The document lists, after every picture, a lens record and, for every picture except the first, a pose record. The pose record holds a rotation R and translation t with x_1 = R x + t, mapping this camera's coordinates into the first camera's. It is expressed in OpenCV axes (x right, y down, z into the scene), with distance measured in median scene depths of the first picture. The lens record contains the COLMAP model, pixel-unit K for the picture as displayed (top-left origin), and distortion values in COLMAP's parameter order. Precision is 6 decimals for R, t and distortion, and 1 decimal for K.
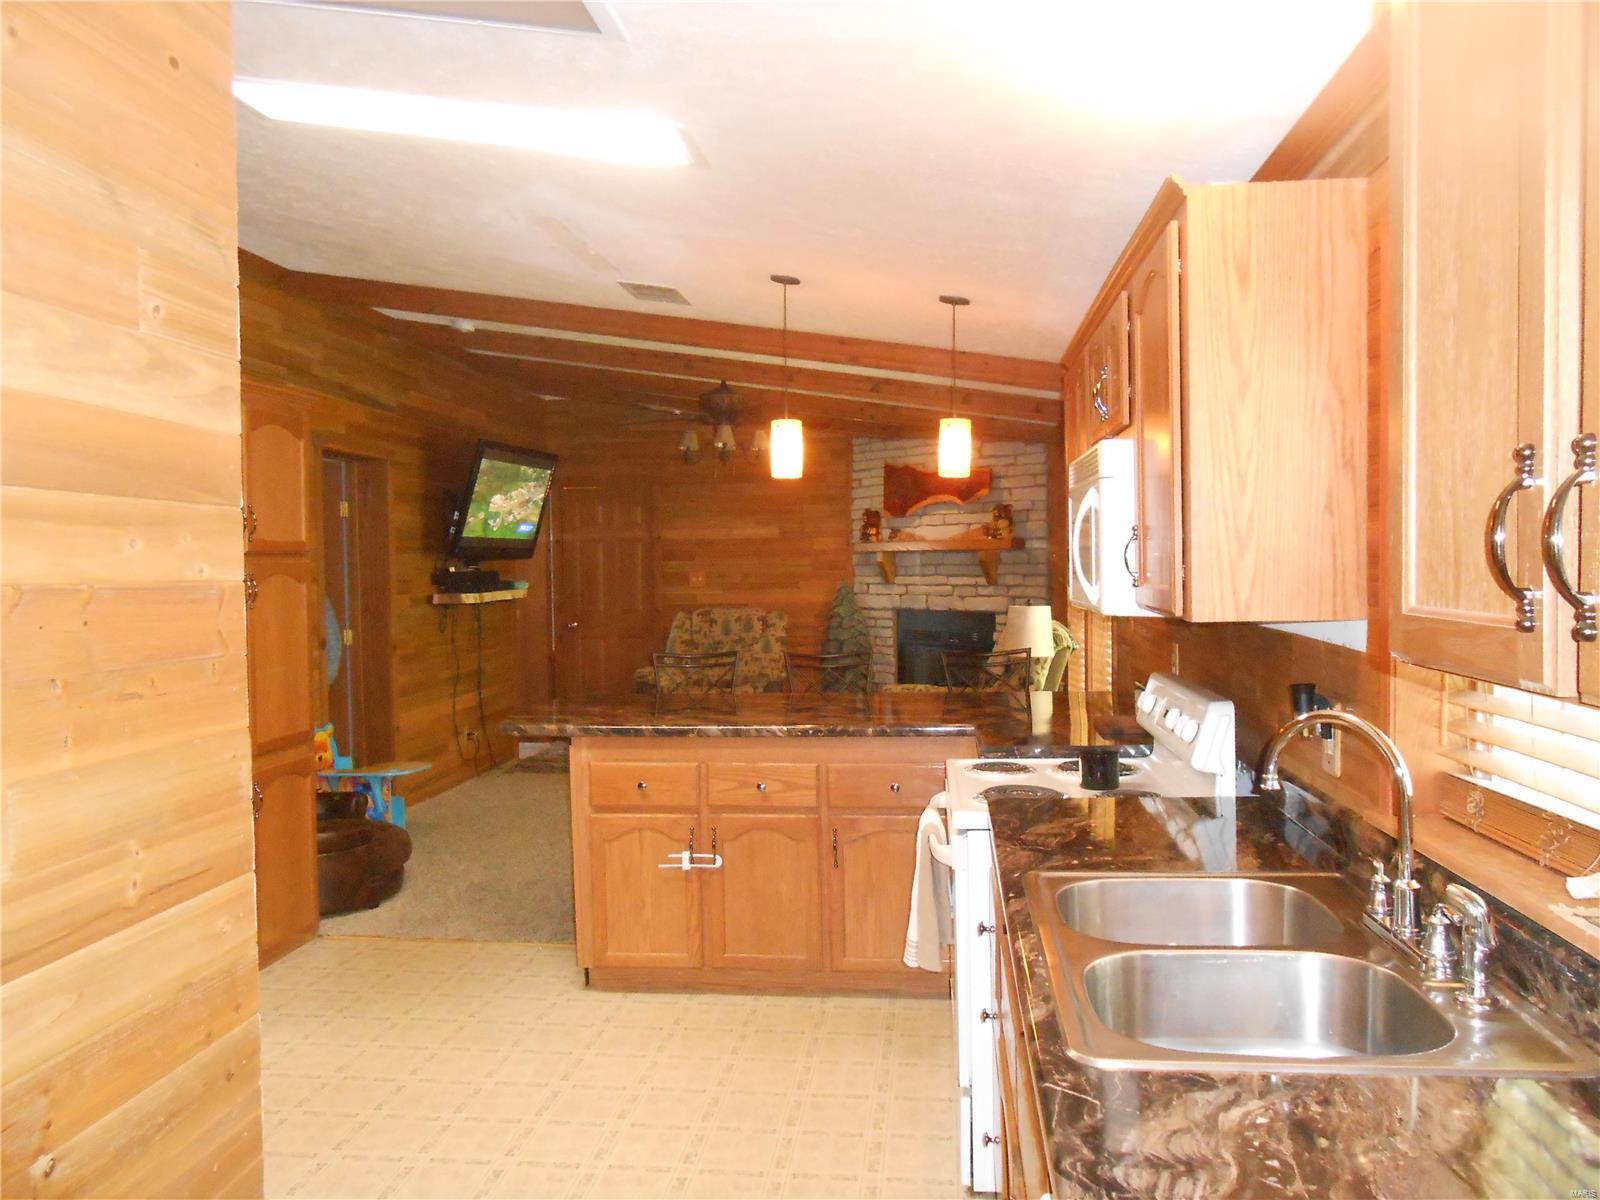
lens RADIAL K [[1235.7, 0, 802.5], [0, 1235.7, 596.4], [0, 0, 1]] dist [-0.040383, 0.043268]
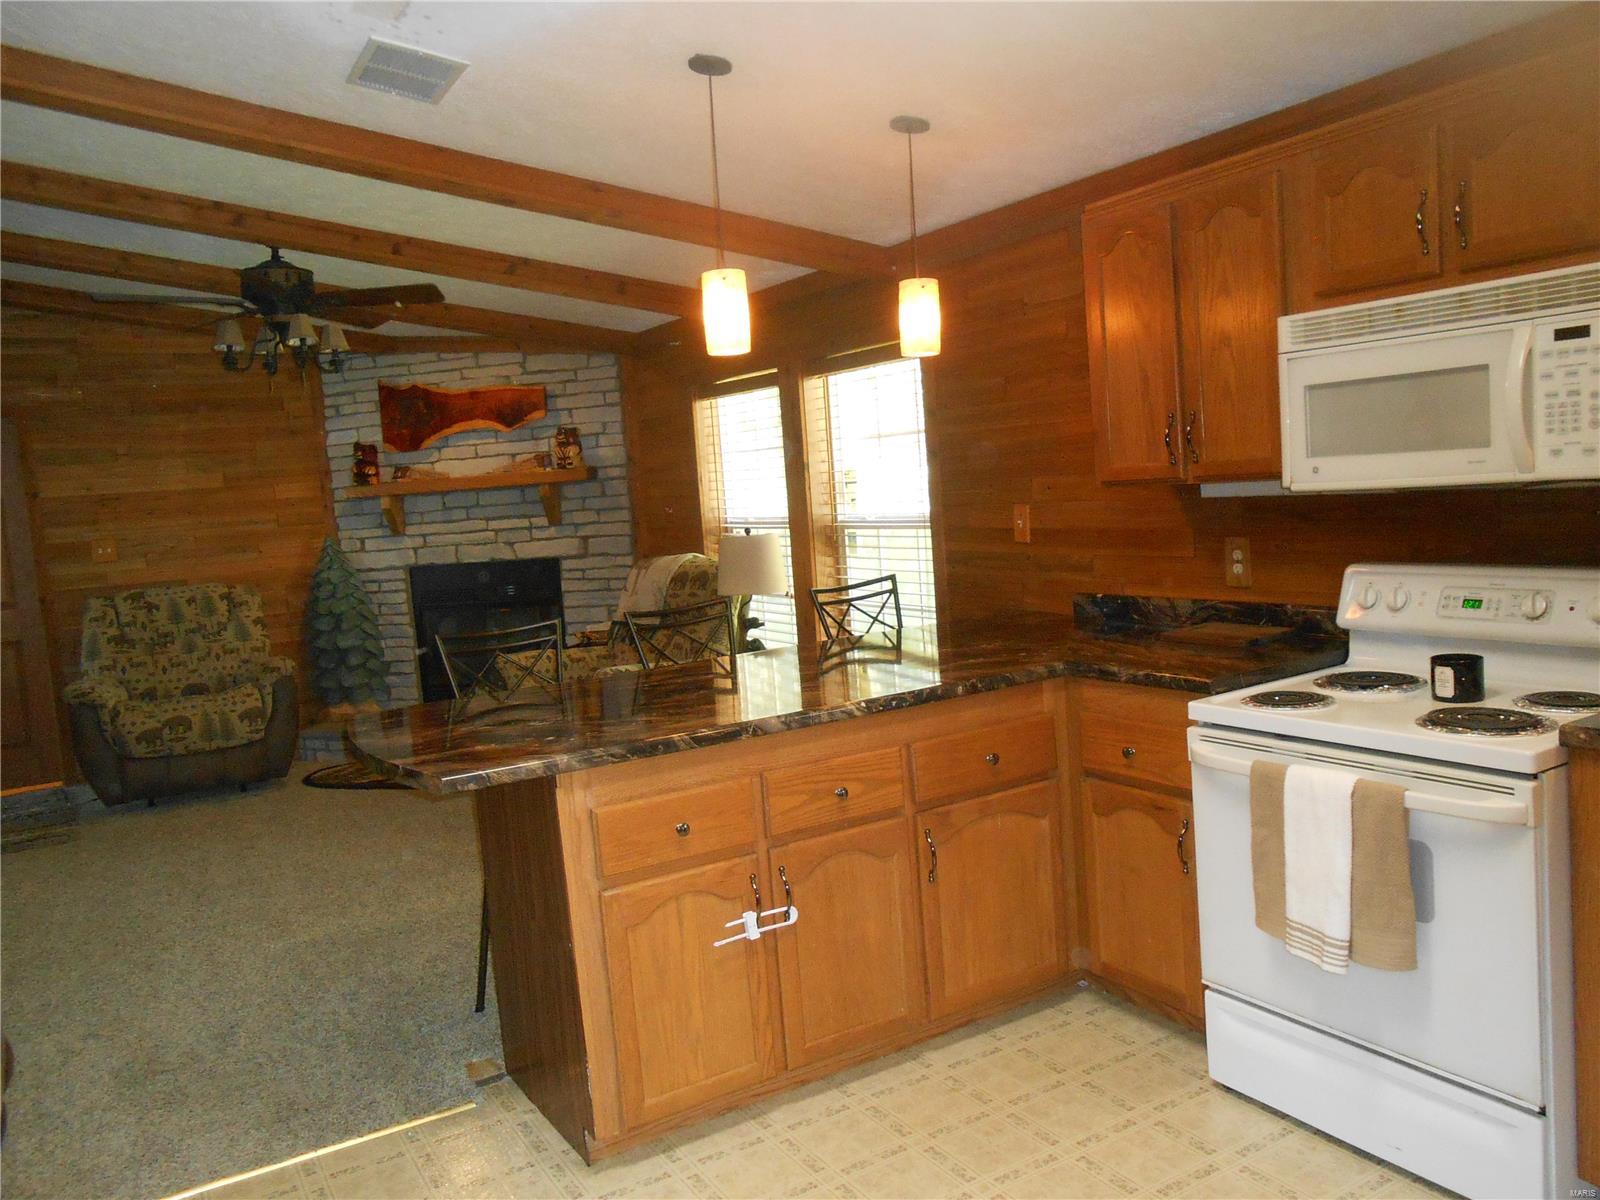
lens RADIAL K [[1235.7, 0, 804.3], [0, 1235.7, 607.9], [0, 0, 1]] dist [-0.040383, 0.043268]
pose [[0.796968, -0.106297, 0.594594, -0.200108], [0.079412, 0.994288, 0.071312, 0.000245], [-0.598778, -0.009615, 0.800857, 0.205129]]
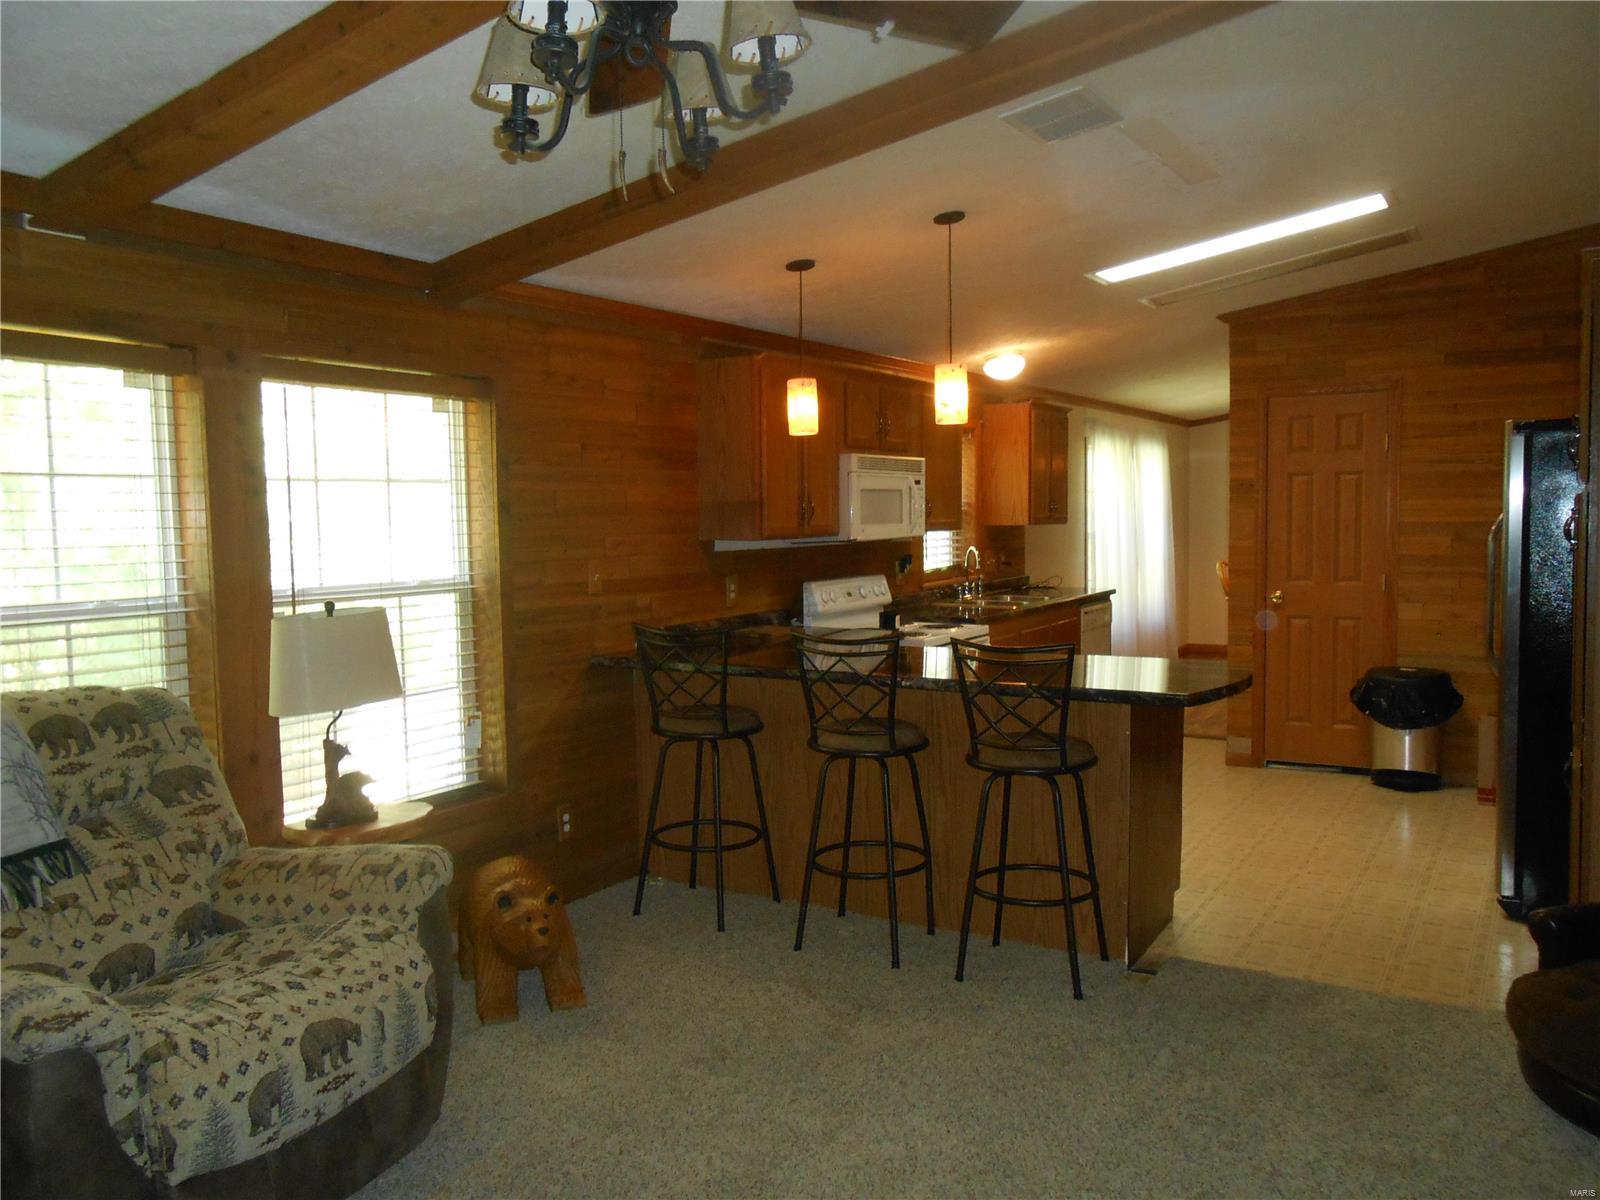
lens RADIAL K [[1235.7, 0, 810.4], [0, 1235.7, 596.1], [0, 0, 1]] dist [-0.040383, 0.043268]
pose [[-0.902965, -0.000482, 0.429714, -0.158579], [0.042356, 0.995030, 0.090121, -0.026380], [-0.427622, 0.099577, -0.898456, 0.952879]]
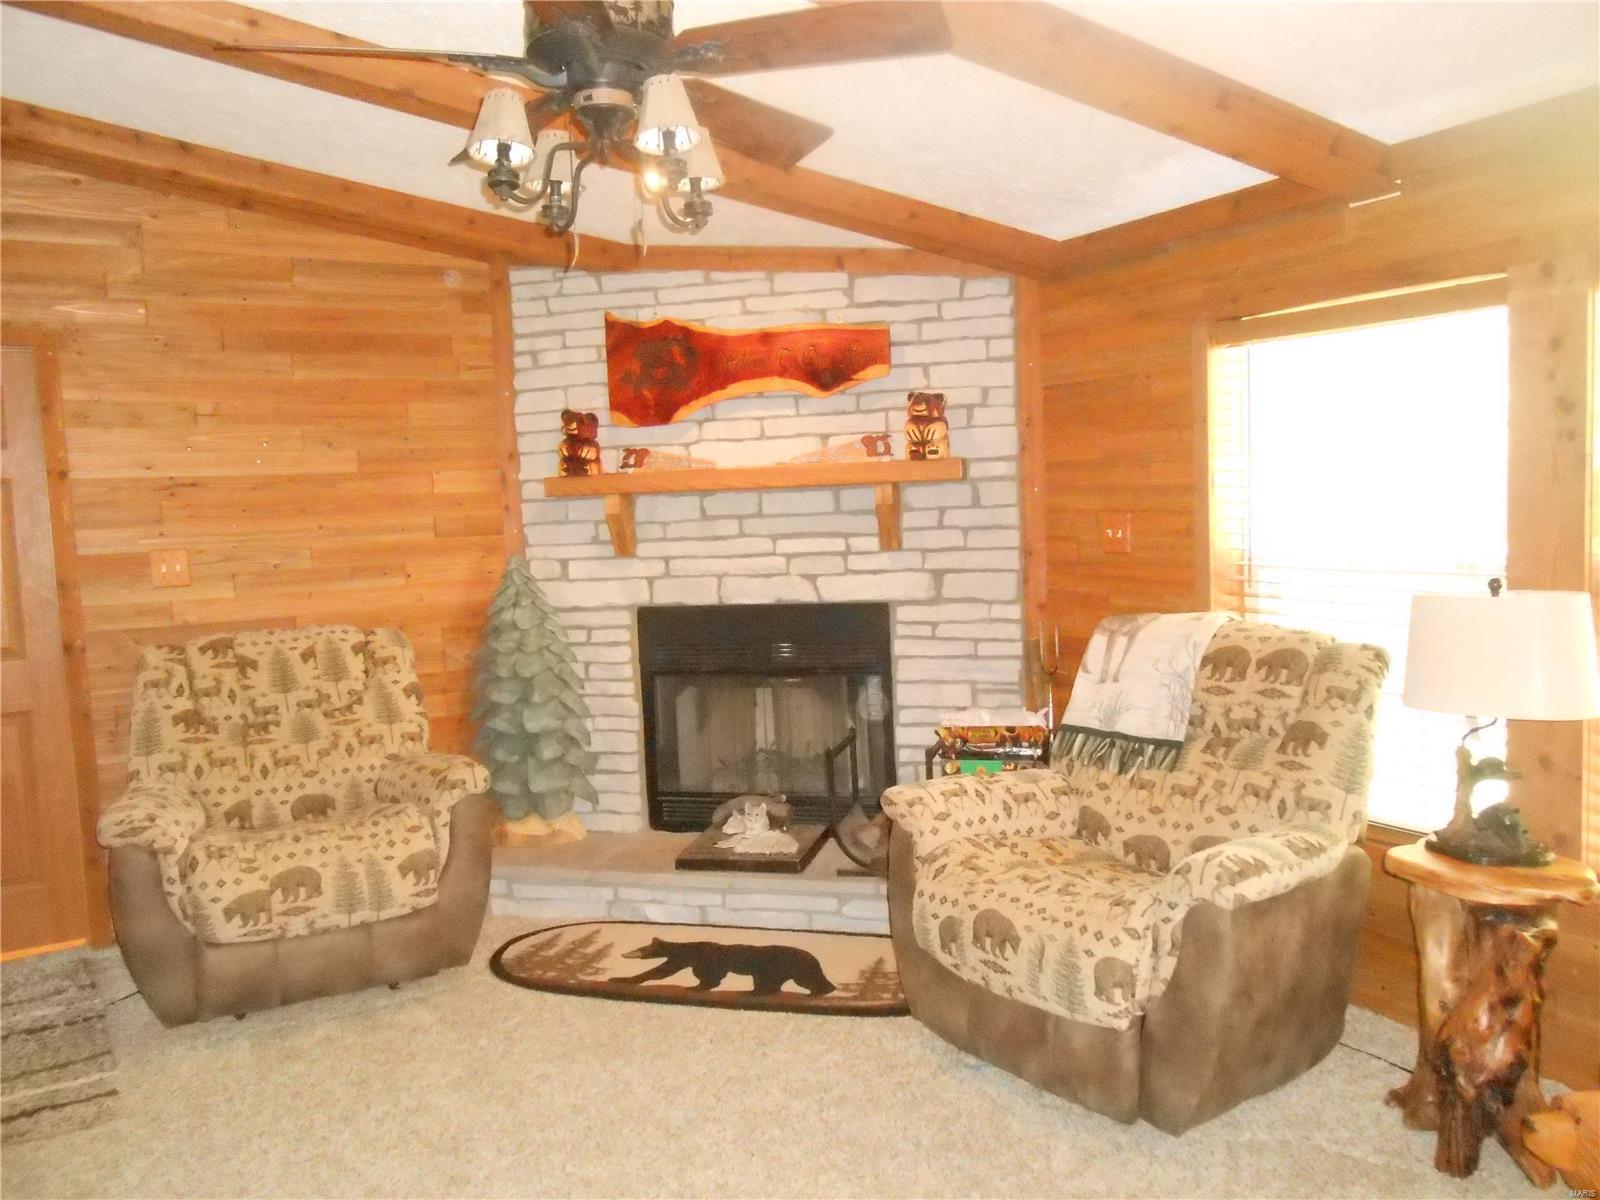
lens RADIAL K [[1235.7, 0, 795.0], [0, 1235.7, 605.1], [0, 0, 1]] dist [-0.040383, 0.043268]
pose [[0.808265, -0.069322, 0.584724, -0.172741], [0.047141, 0.997476, 0.053093, -0.014624], [-0.586929, -0.015348, 0.809493, 0.550345]]
